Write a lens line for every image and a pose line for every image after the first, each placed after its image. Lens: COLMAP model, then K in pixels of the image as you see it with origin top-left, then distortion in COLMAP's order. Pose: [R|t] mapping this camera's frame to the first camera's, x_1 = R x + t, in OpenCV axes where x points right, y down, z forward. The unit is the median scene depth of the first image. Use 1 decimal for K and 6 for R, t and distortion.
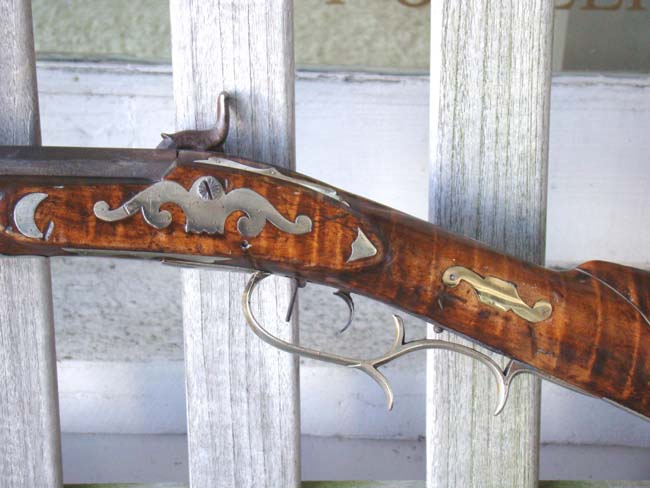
lens RADIAL K [[1926.9, 0, 313.9], [0, 1926.9, 244.2], [0, 0, 1]] dist [0.237039, 1.453198]
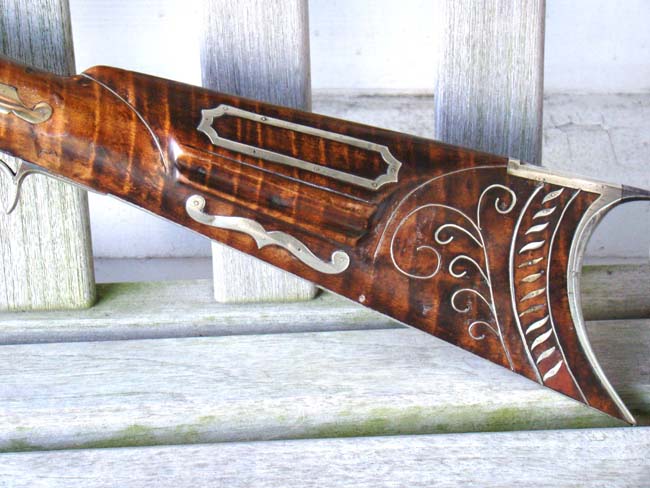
lens RADIAL K [[1926.9, 0, 313.9], [0, 1926.9, 244.2], [0, 0, 1]] dist [0.237039, 1.453198]
pose [[0.999248, -0.025672, 0.029059, 0.231838], [0.023983, 0.998084, 0.057036, 0.048852], [-0.030467, -0.056296, 0.997949, -0.068663]]
